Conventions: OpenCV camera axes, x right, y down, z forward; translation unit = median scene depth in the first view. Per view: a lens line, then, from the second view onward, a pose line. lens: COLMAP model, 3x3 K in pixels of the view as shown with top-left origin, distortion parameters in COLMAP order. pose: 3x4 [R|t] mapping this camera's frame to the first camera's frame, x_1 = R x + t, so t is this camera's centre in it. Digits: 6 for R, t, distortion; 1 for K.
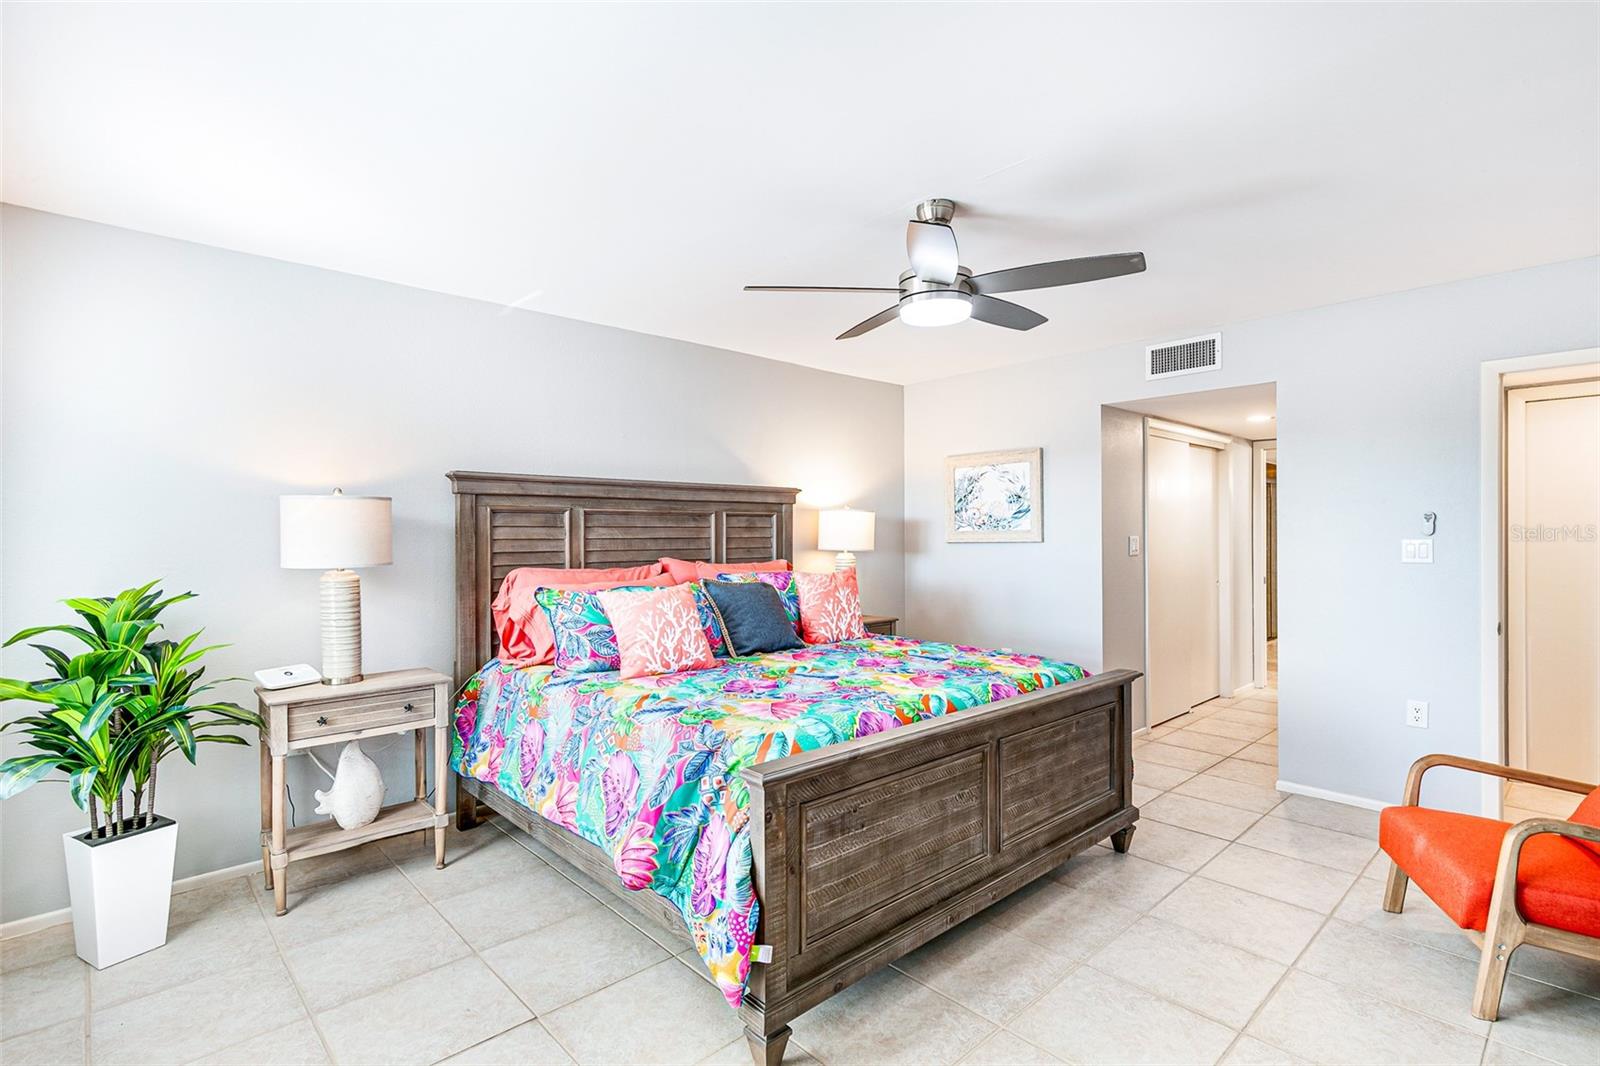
lens RADIAL K [[765.6, 0, 801.7], [0, 765.6, 537.5], [0, 0, 1]] dist [0.012574, 0.000183]
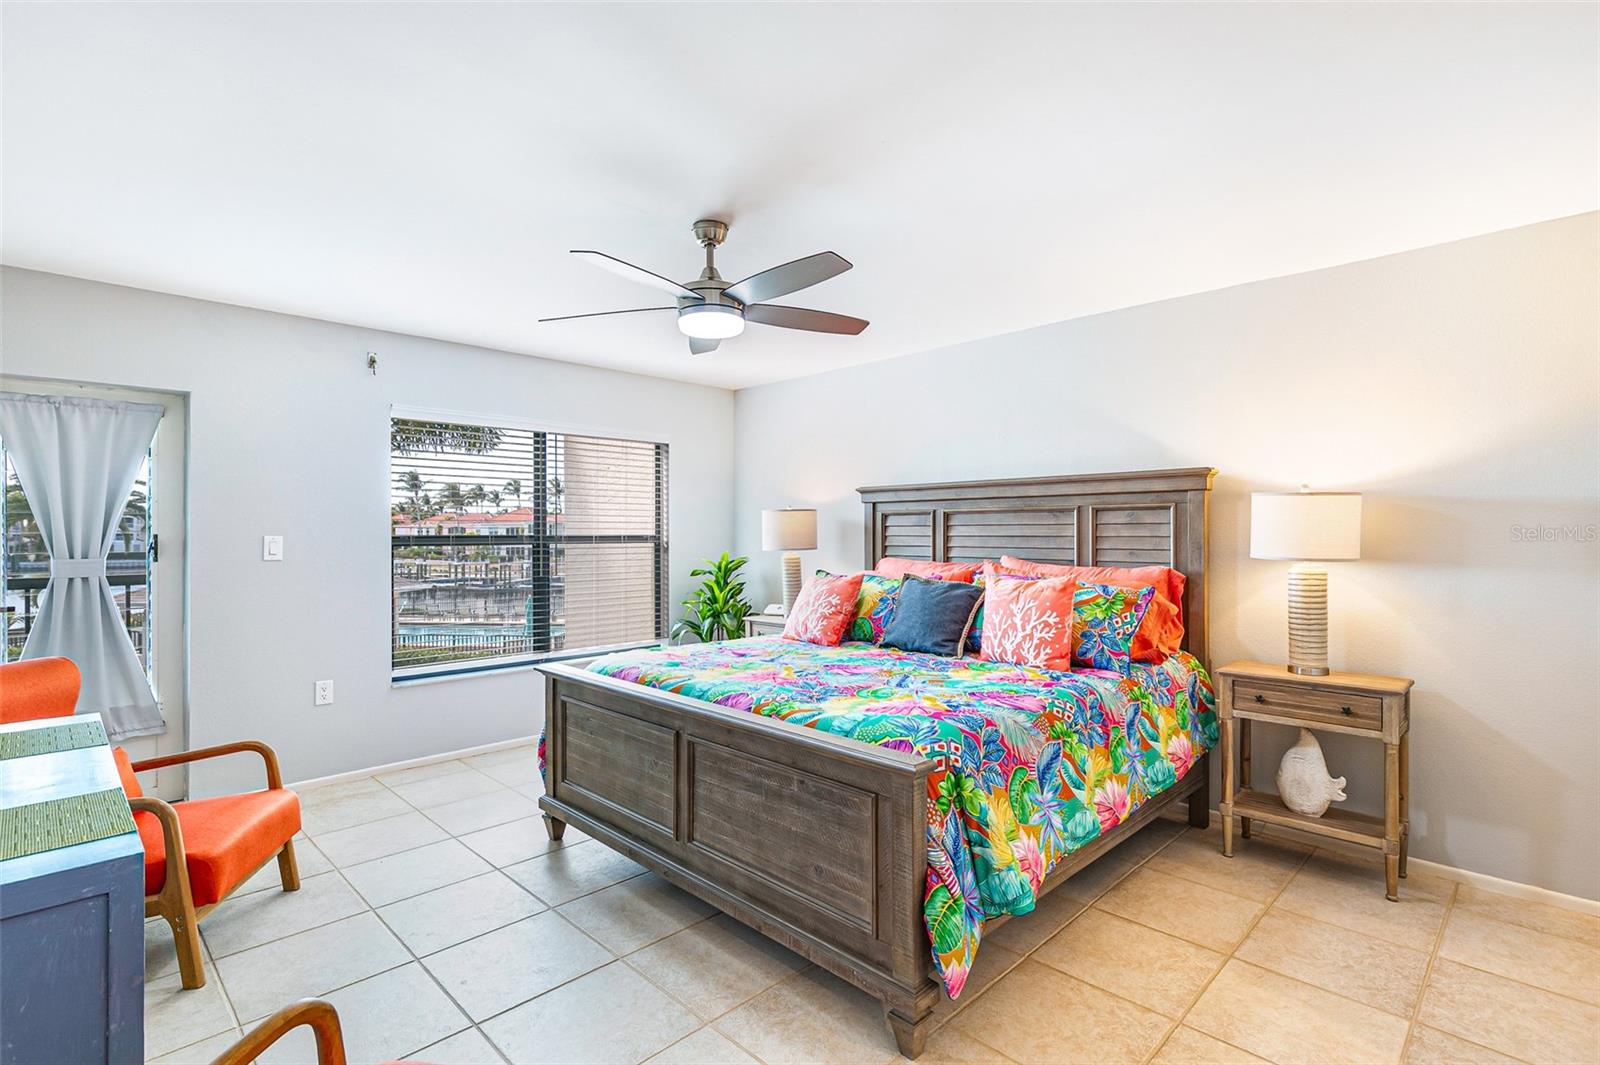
lens RADIAL K [[765.6, 0, 801.7], [0, 765.6, 537.0], [0, 0, 1]] dist [0.012574, 0.000183]
pose [[0.038715, 0.008920, -0.999210, 0.882870], [-0.006969, 0.999938, 0.008656, -0.005413], [0.999226, 0.006628, 0.038774, 0.768578]]
